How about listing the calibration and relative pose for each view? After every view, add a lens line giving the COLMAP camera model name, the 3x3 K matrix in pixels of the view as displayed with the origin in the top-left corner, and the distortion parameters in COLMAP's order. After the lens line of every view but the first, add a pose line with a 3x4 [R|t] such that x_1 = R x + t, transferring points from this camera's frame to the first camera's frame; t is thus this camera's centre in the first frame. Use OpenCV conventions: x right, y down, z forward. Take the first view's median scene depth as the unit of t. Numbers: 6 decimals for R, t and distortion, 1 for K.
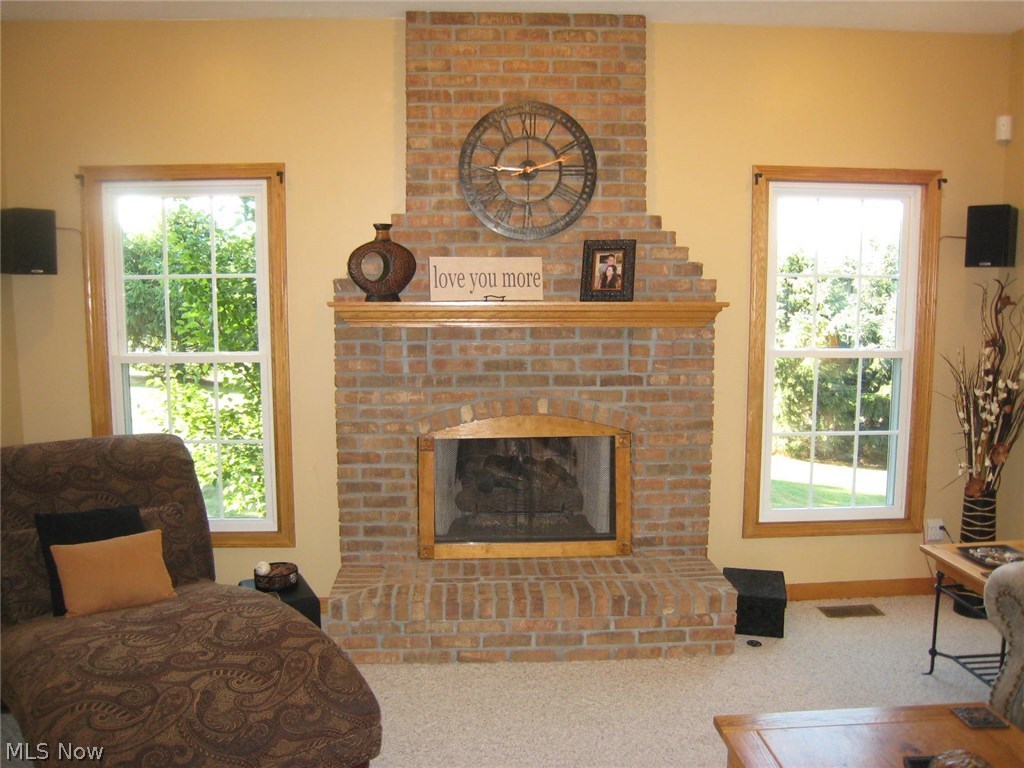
lens RADIAL K [[831.8, 0, 512.0], [0, 831.8, 384.0], [0, 0, 1]] dist [-0.141750, 0.098926]
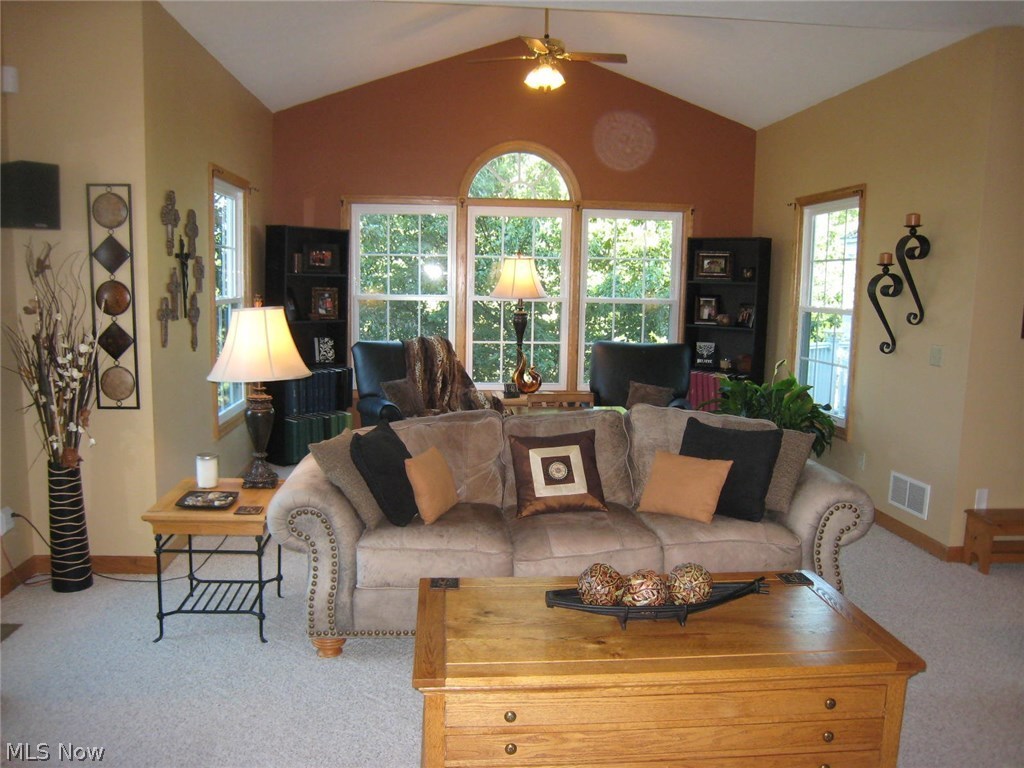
lens RADIAL K [[831.8, 0, 512.0], [0, 831.8, 384.0], [0, 0, 1]] dist [-0.141750, 0.098926]
pose [[0.008479, -0.119472, 0.992801, -0.372224], [0.099178, 0.988042, 0.118052, -0.020953], [-0.995034, 0.097463, 0.020226, 0.445544]]
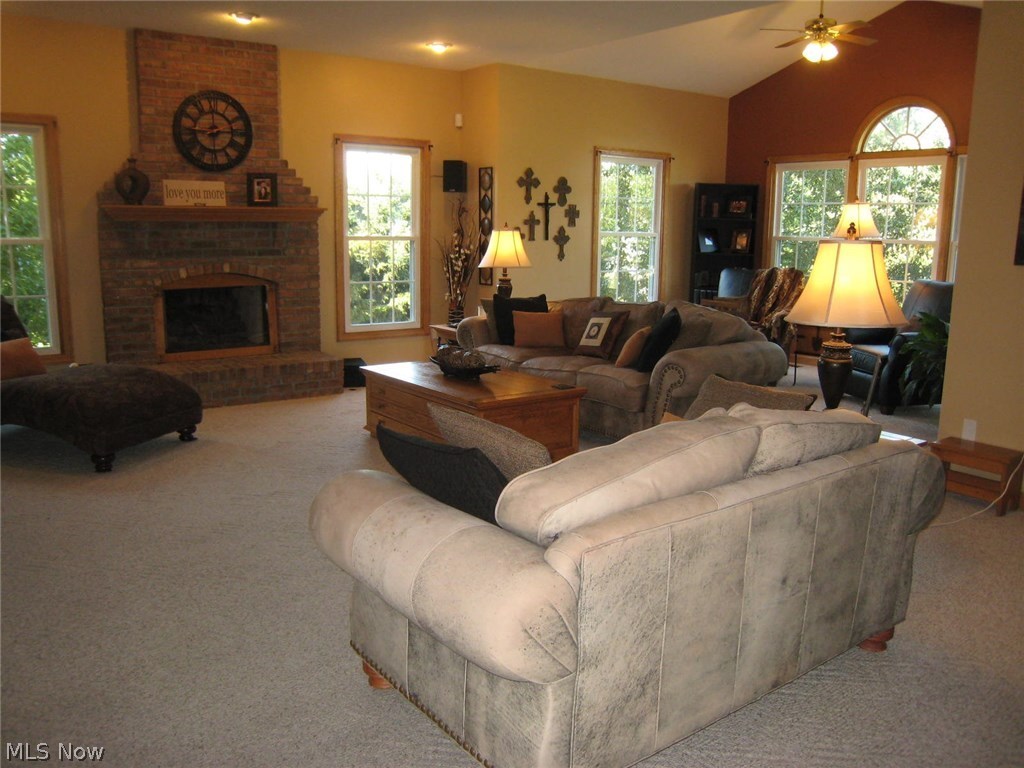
lens RADIAL K [[831.8, 0, 512.0], [0, 831.8, 384.0], [0, 0, 1]] dist [-0.141750, 0.098926]
pose [[0.836414, -0.088885, 0.540842, -0.421235], [0.045708, 0.994637, 0.092777, 0.141197], [-0.546189, -0.052880, 0.835992, -0.794498]]
